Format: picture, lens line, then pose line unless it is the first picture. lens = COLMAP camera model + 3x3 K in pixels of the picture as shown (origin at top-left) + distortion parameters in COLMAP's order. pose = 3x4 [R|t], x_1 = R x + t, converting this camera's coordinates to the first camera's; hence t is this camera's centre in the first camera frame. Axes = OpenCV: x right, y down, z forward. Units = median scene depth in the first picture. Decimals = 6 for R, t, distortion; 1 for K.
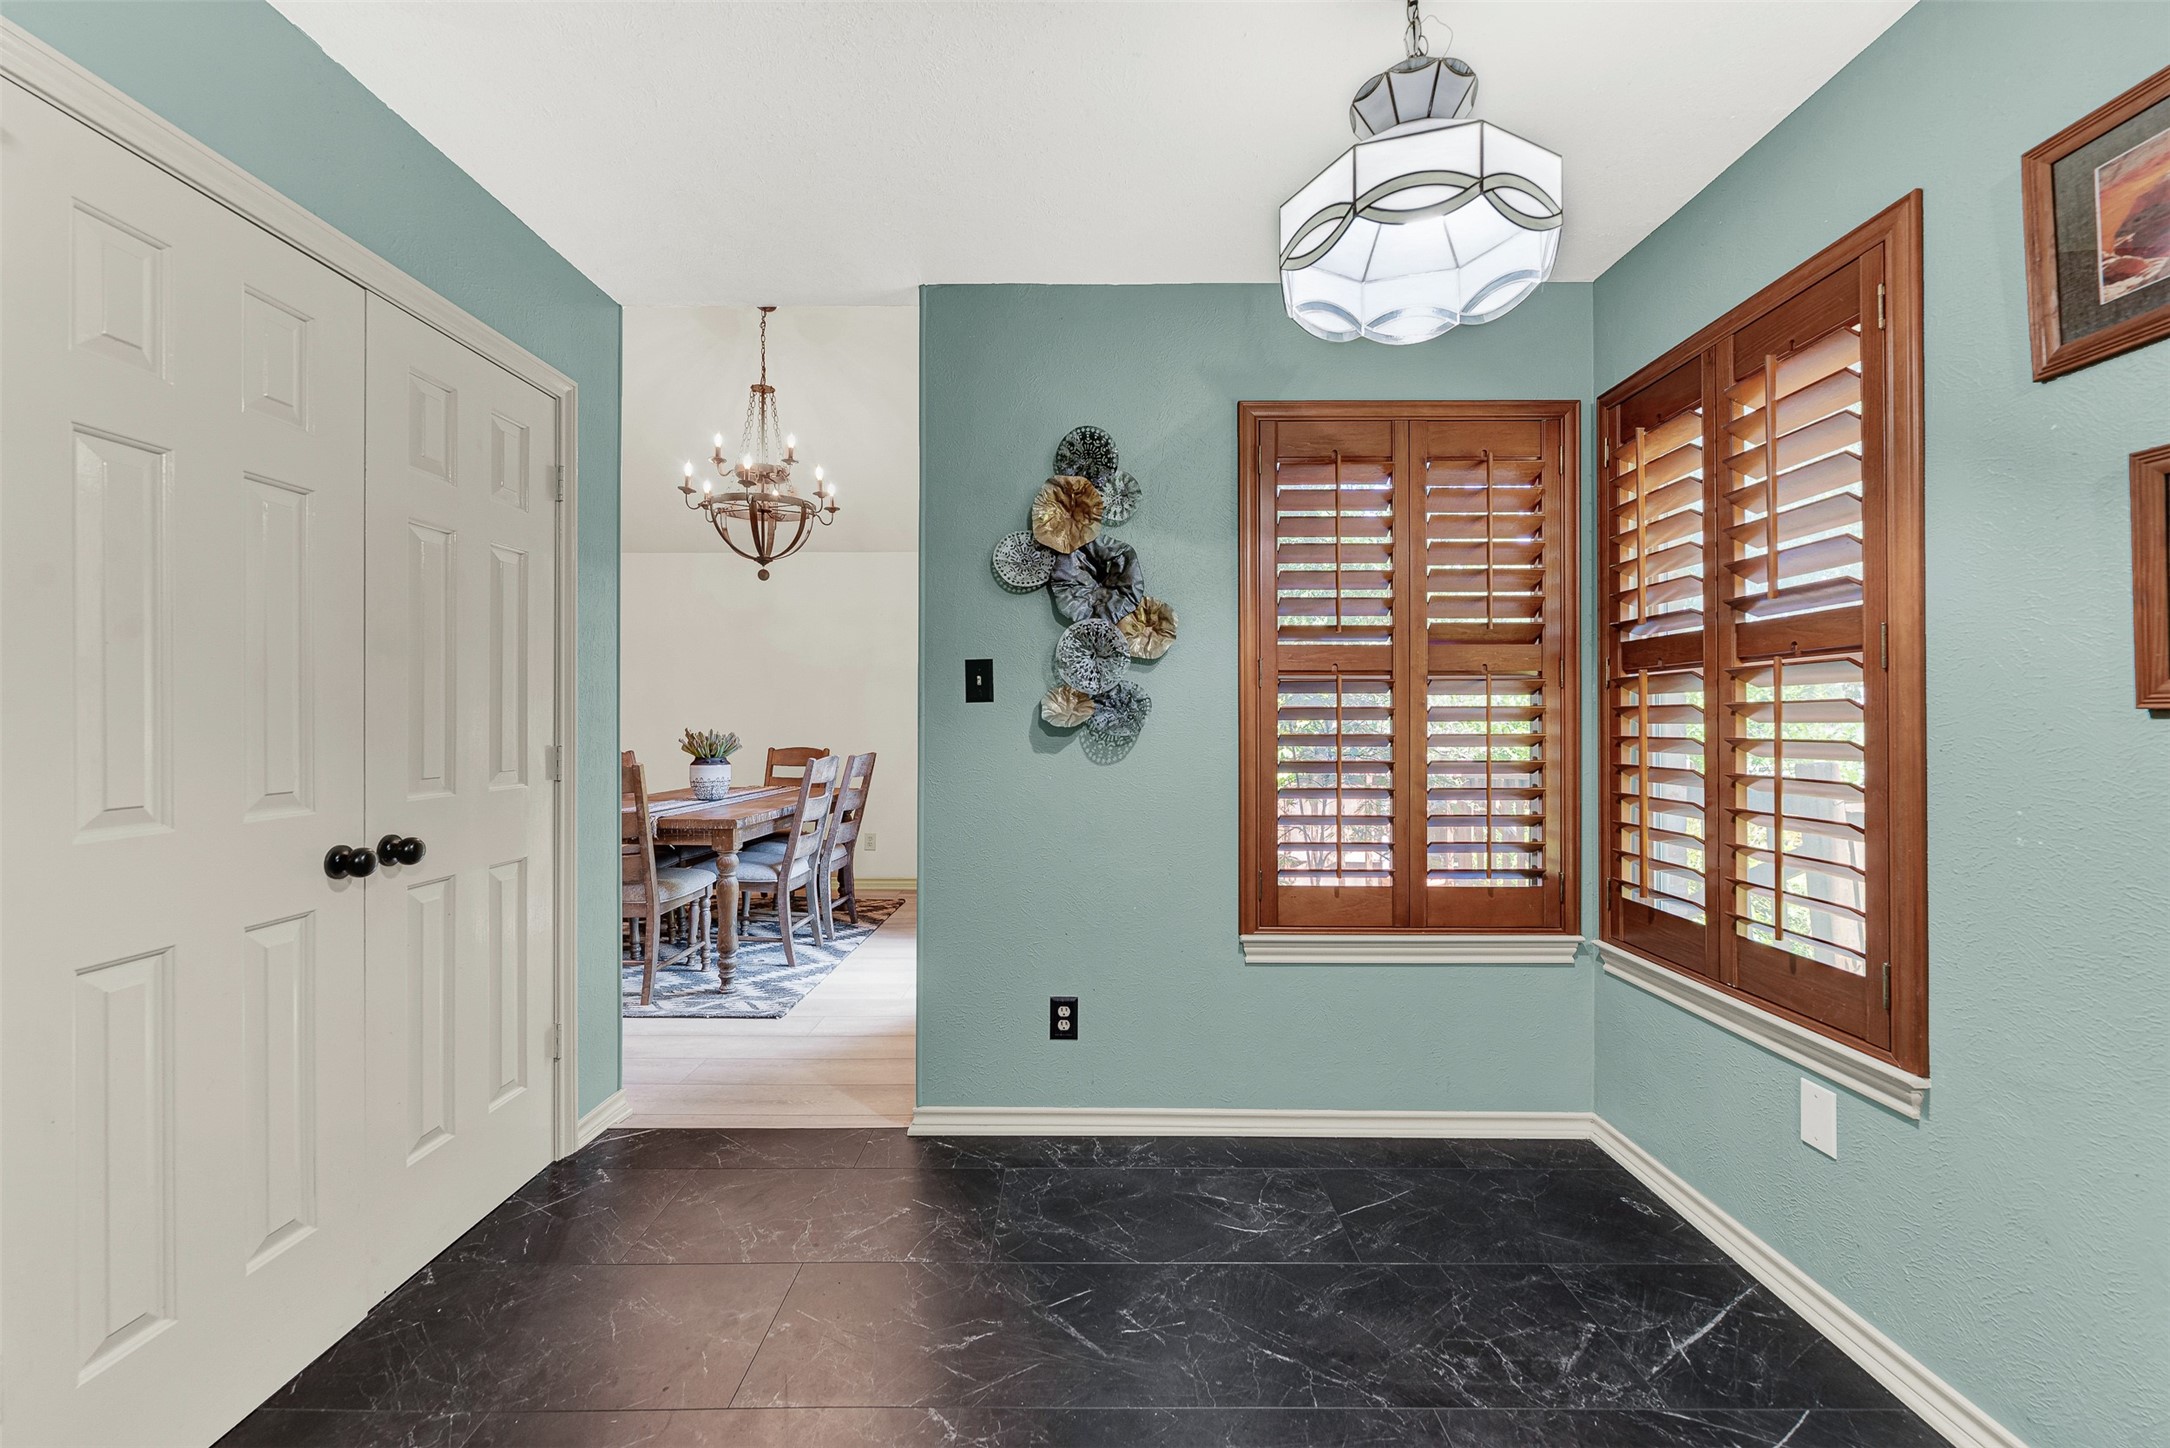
lens RADIAL K [[907.0, 0, 1111.6], [0, 907.0, 724.8], [0, 0, 1]] dist [-0.001978, -0.000188]
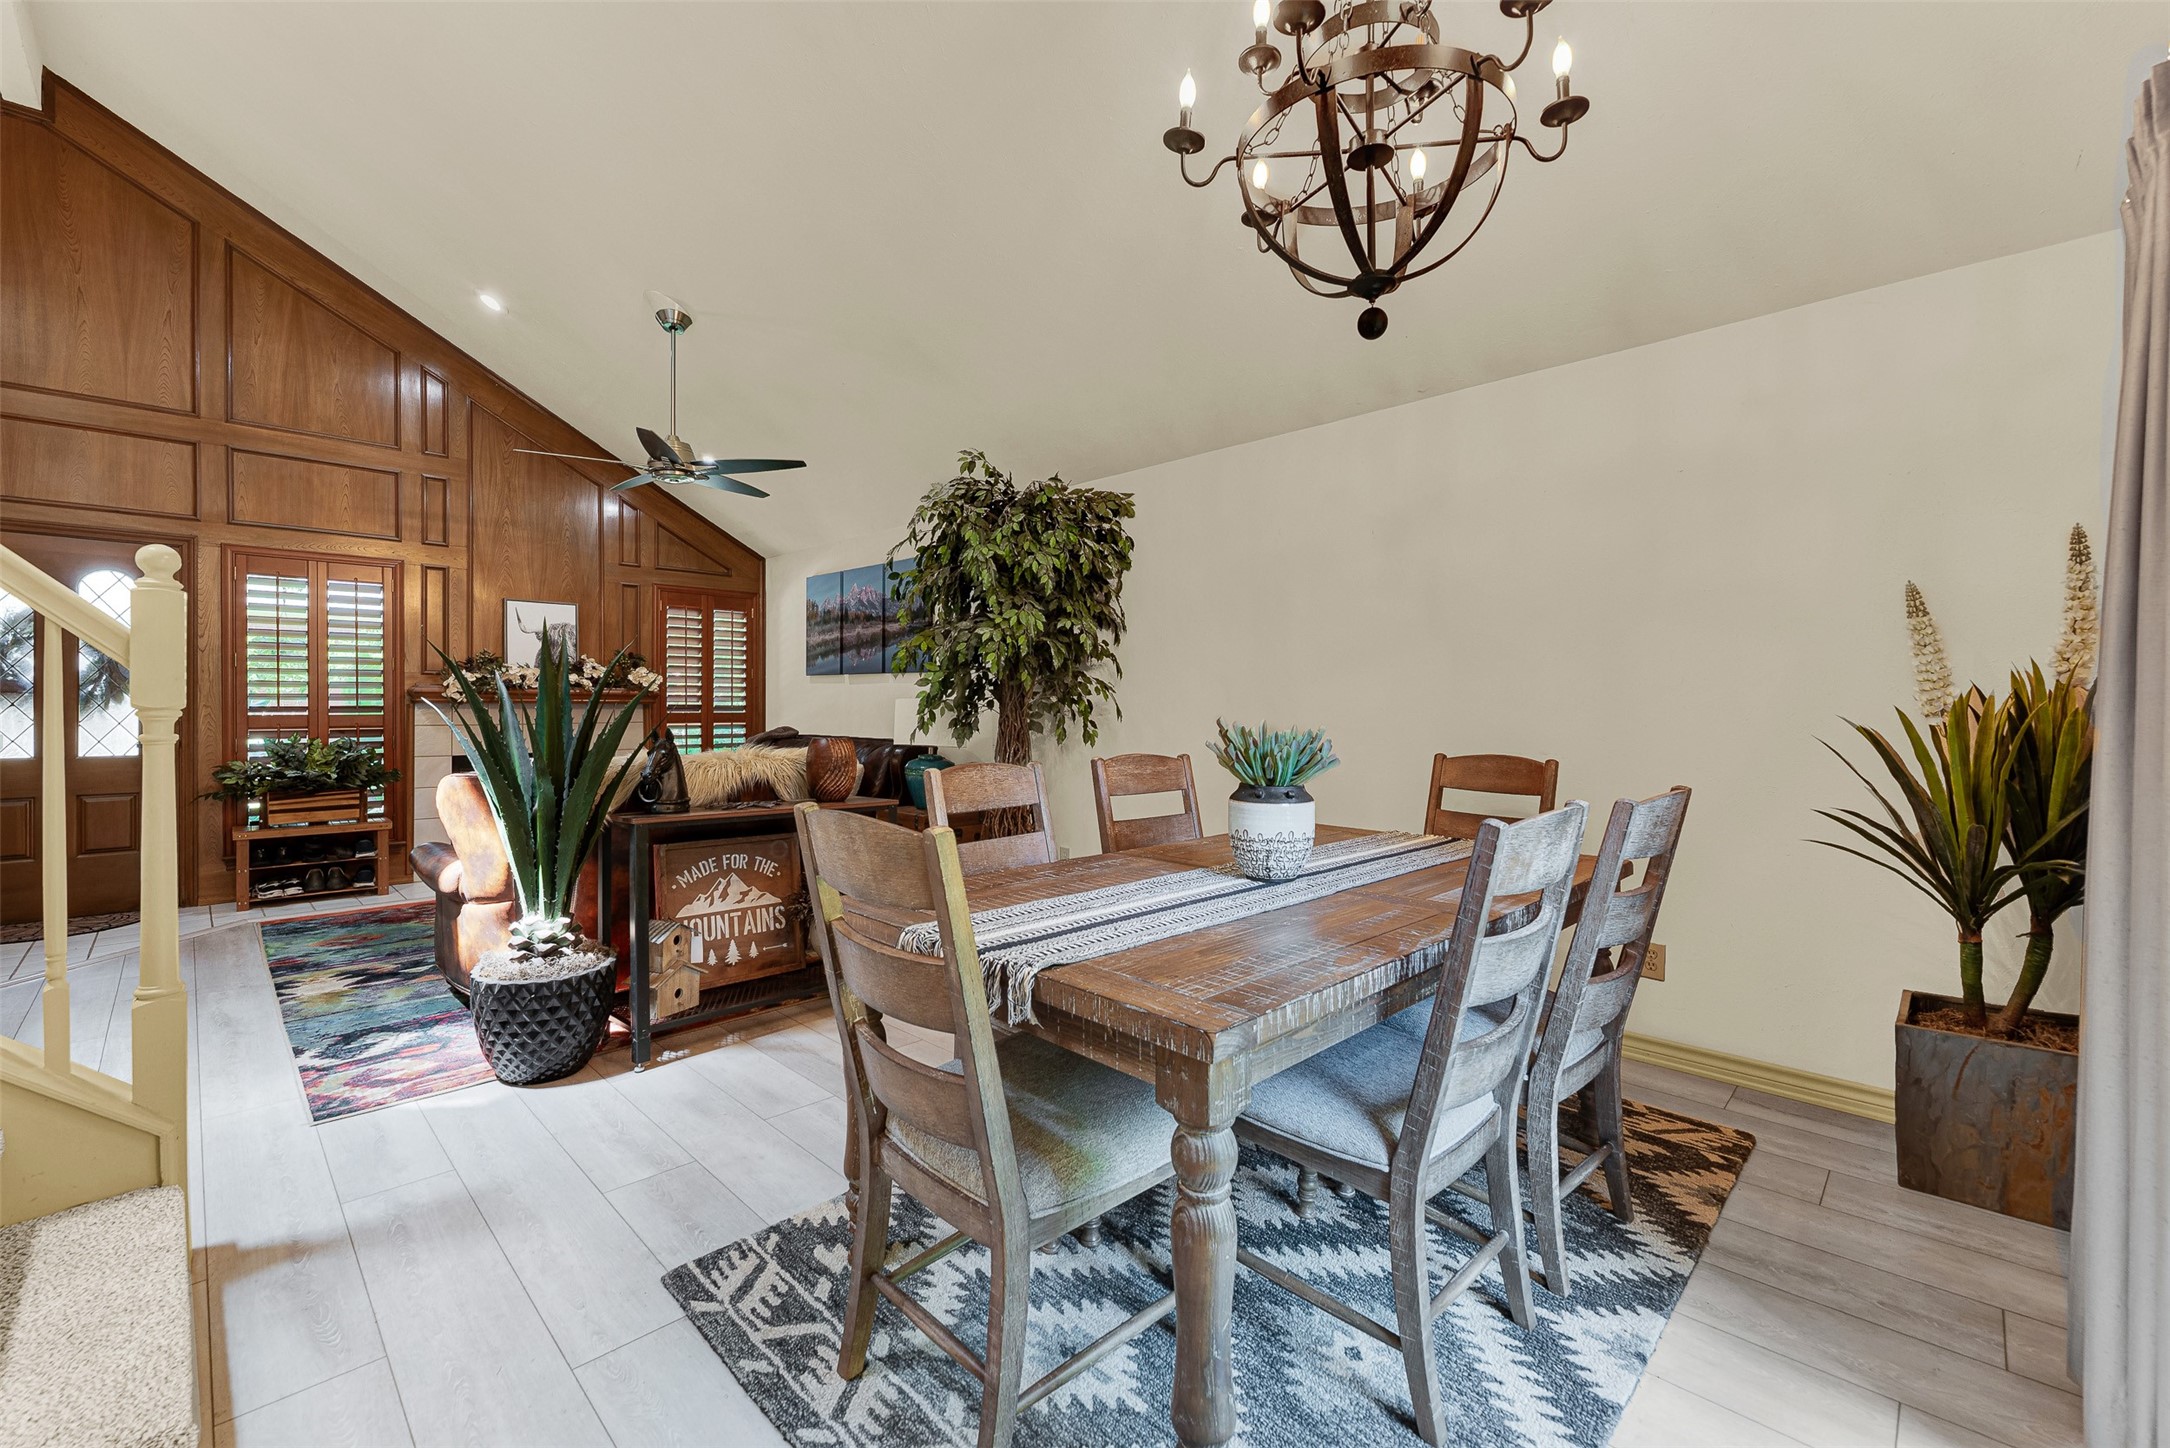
lens RADIAL K [[907.0, 0, 1111.6], [0, 907.0, 724.8], [0, 0, 1]] dist [-0.001978, -0.000188]
pose [[0.721351, 0.003118, -0.692563, -0.205607], [0.007068, 0.999905, 0.011863, 0.001219], [0.692534, -0.013452, 0.721260, 0.675362]]
